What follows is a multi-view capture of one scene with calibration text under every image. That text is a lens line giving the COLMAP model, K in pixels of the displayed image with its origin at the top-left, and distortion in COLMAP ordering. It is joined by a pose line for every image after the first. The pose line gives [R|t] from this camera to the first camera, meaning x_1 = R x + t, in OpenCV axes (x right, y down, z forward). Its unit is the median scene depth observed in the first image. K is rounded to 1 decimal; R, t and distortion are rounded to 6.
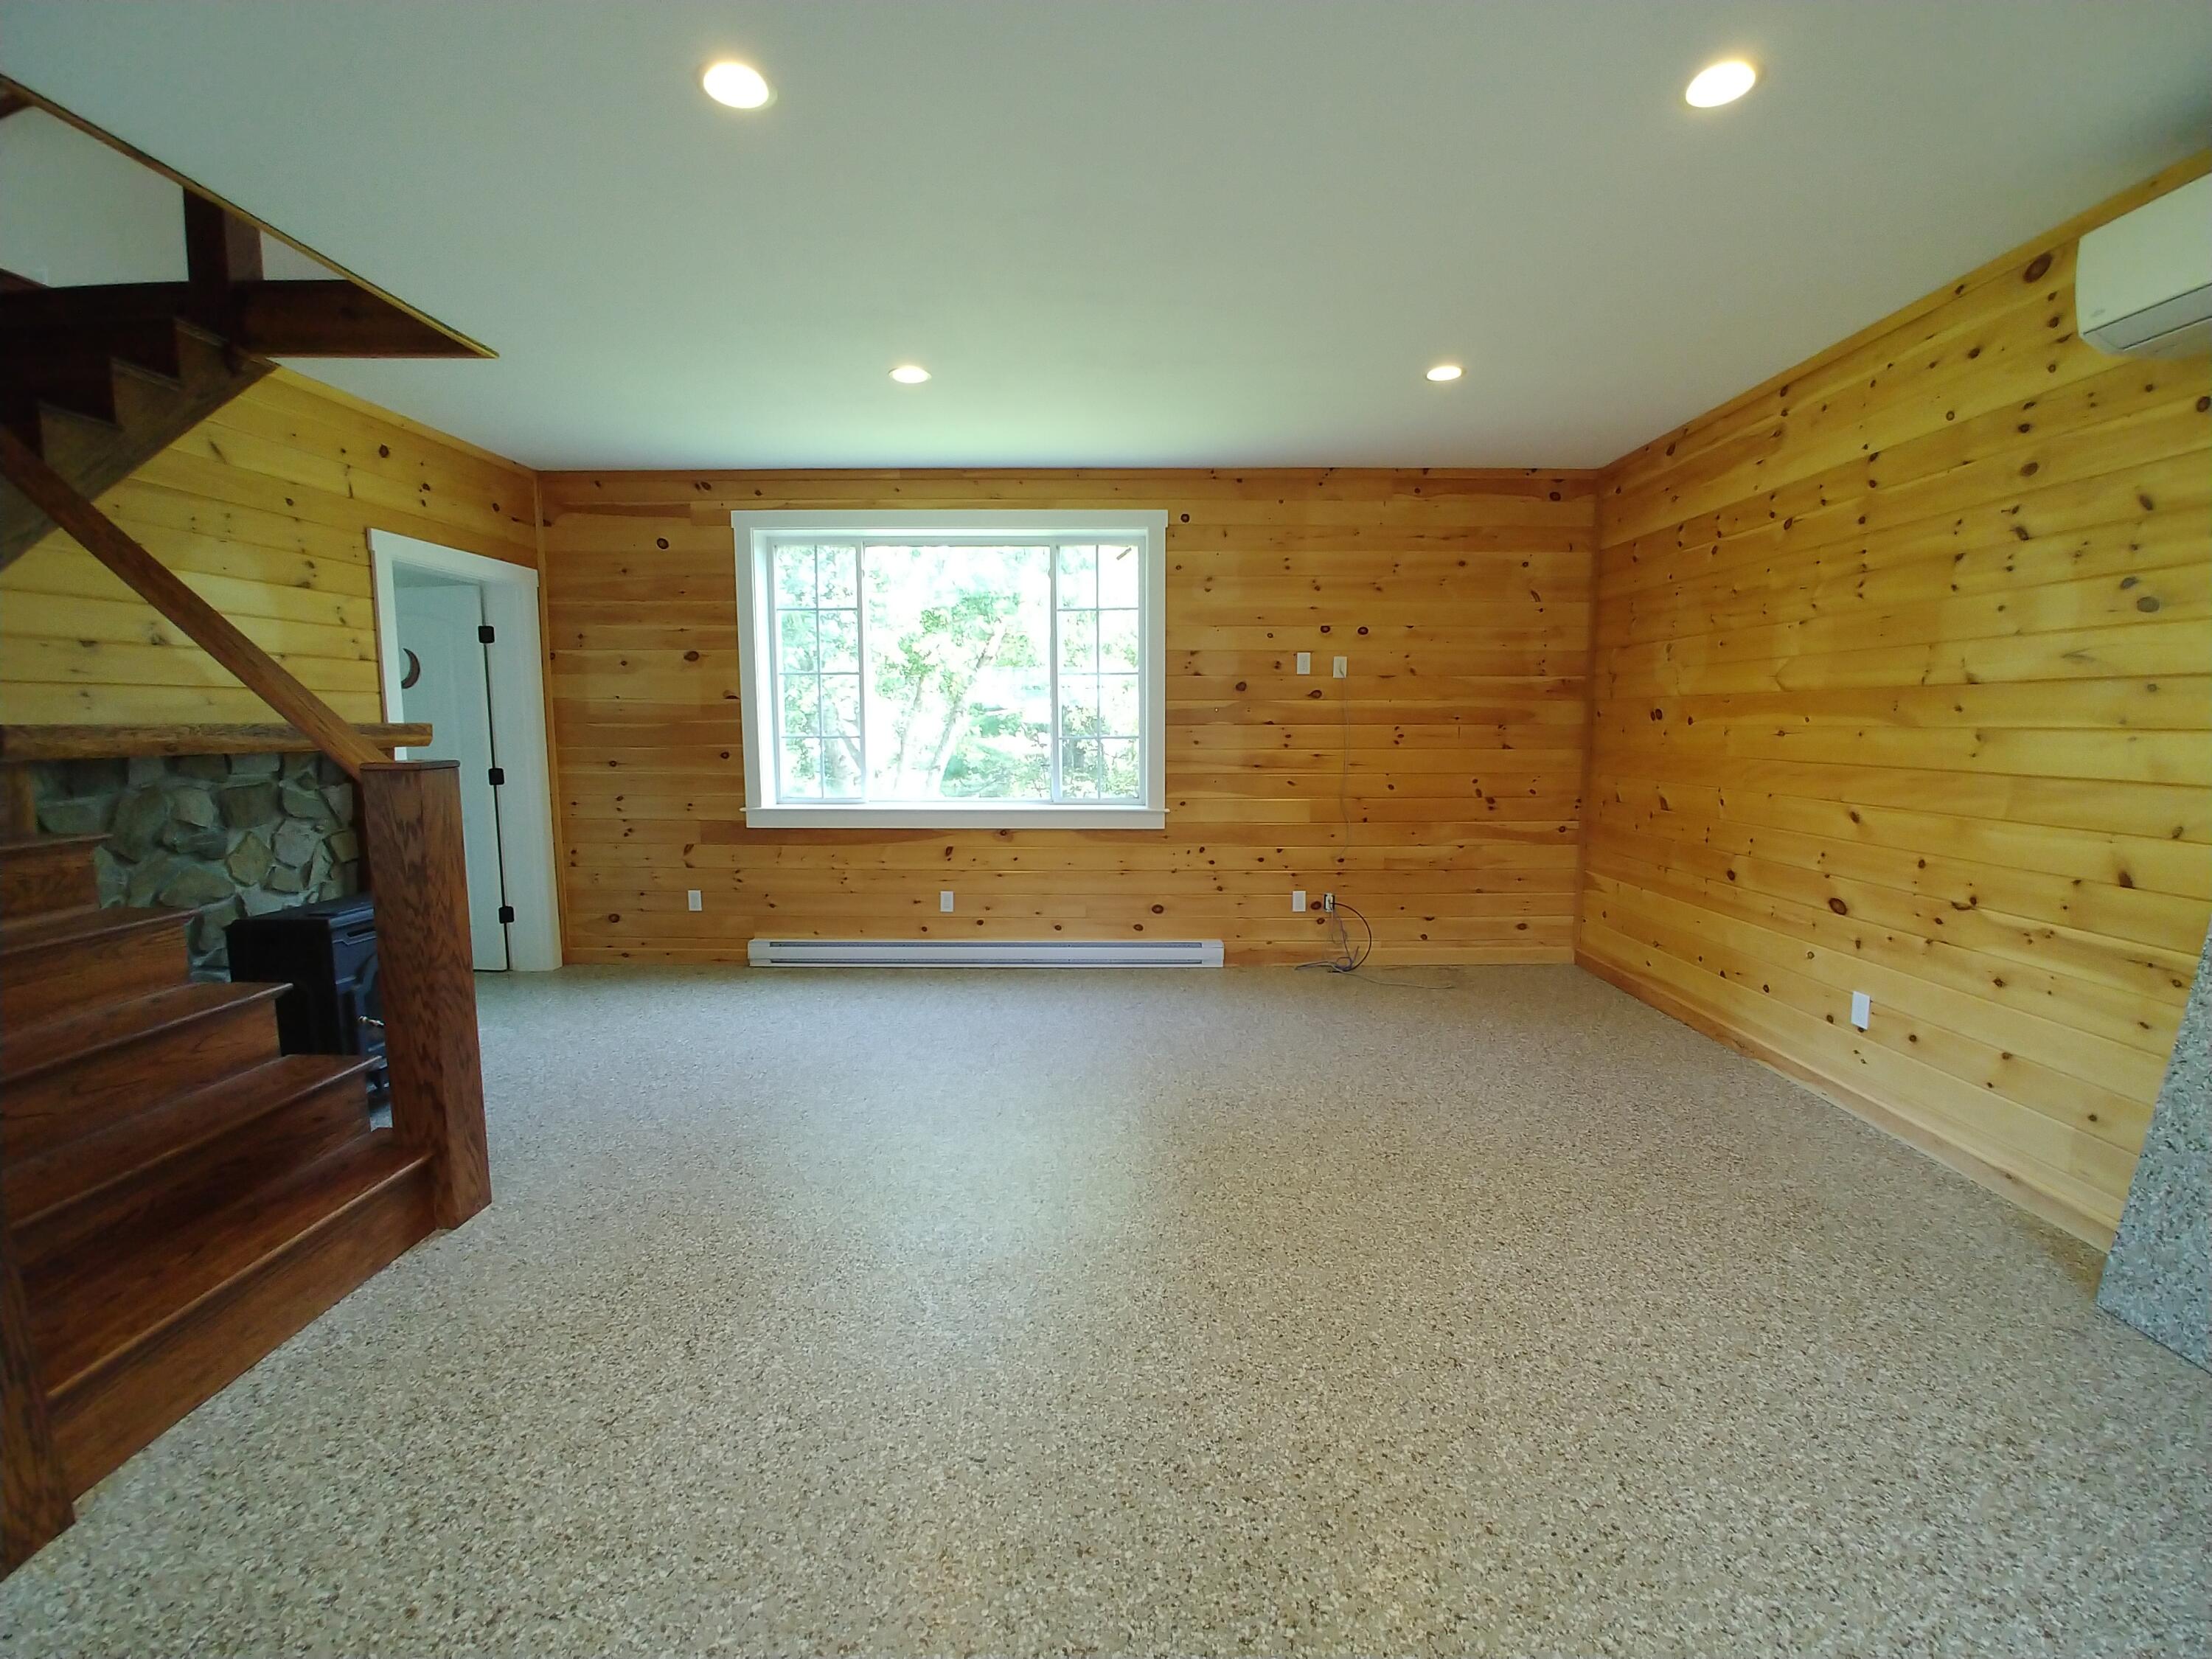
lens RADIAL K [[961.9, 0, 1108.0], [0, 961.9, 826.6], [0, 0, 1]] dist [-0.026669, 0.001063]
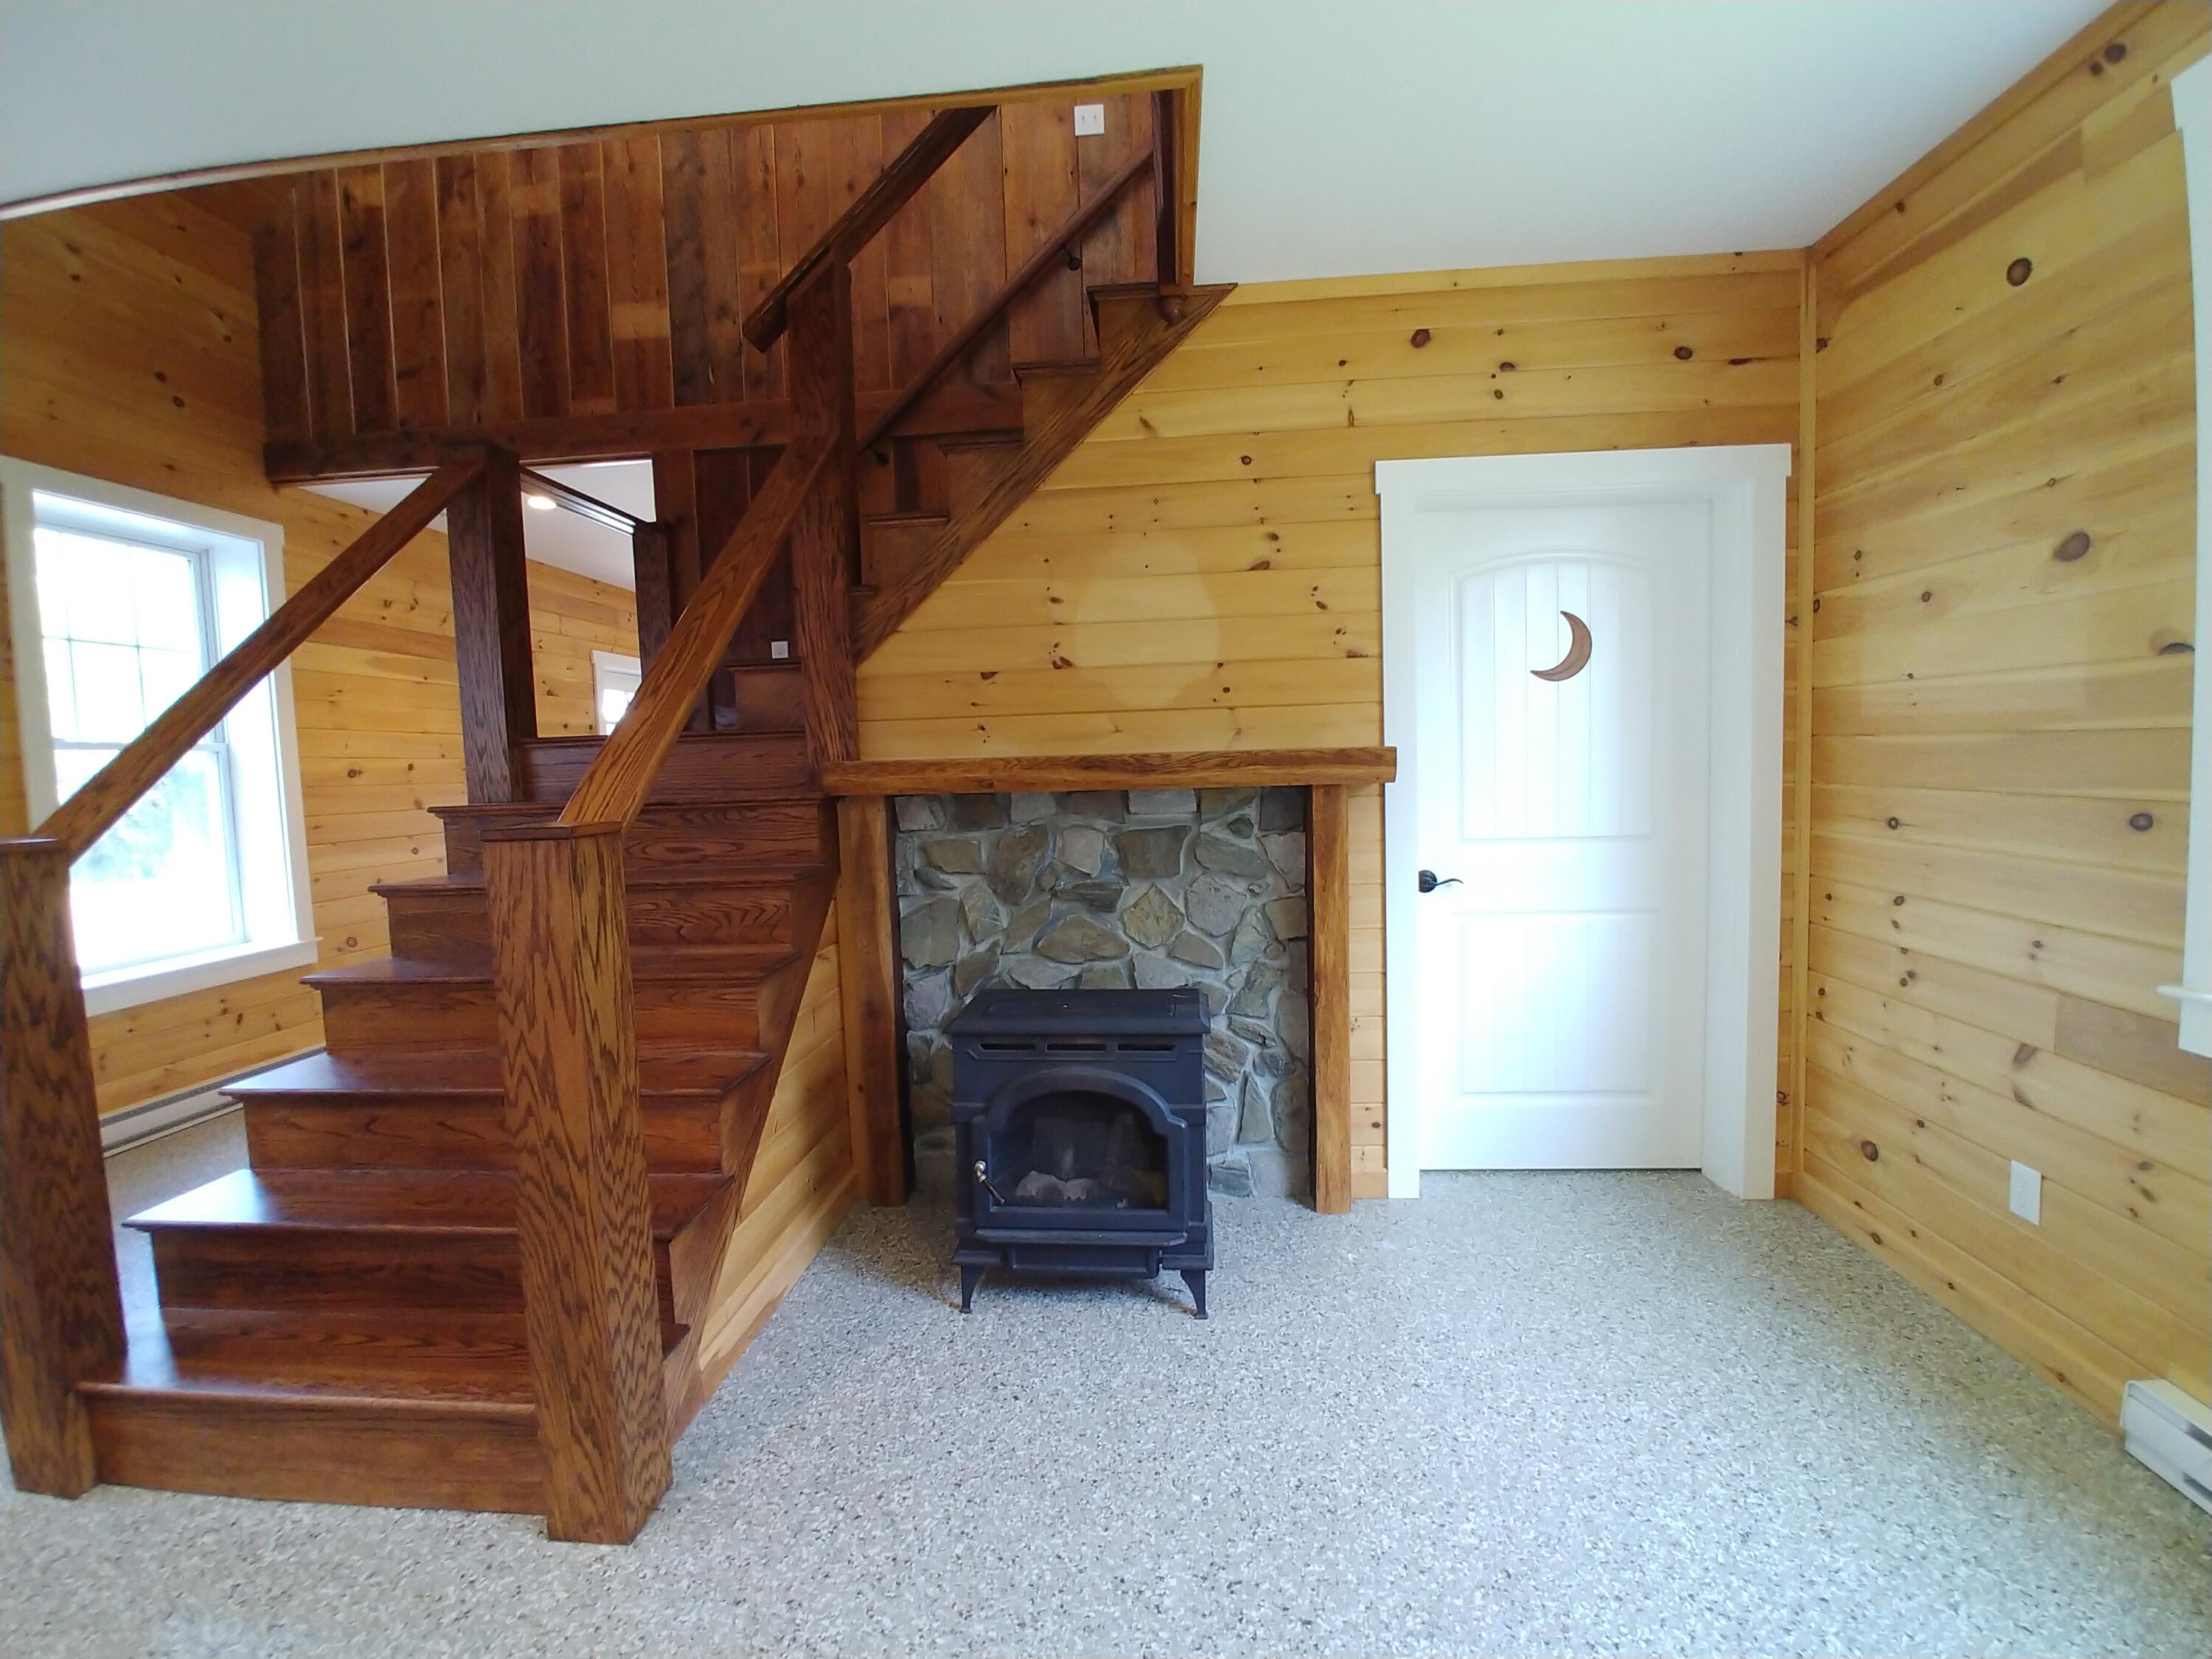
lens RADIAL K [[961.9, 0, 1107.1], [0, 961.9, 829.0], [0, 0, 1]] dist [-0.026669, 0.001063]
pose [[-0.056379, 0.071303, -0.995860, -0.063770], [-0.080206, 0.993899, 0.075703, -0.088483], [0.995183, 0.084142, -0.050316, 0.857165]]
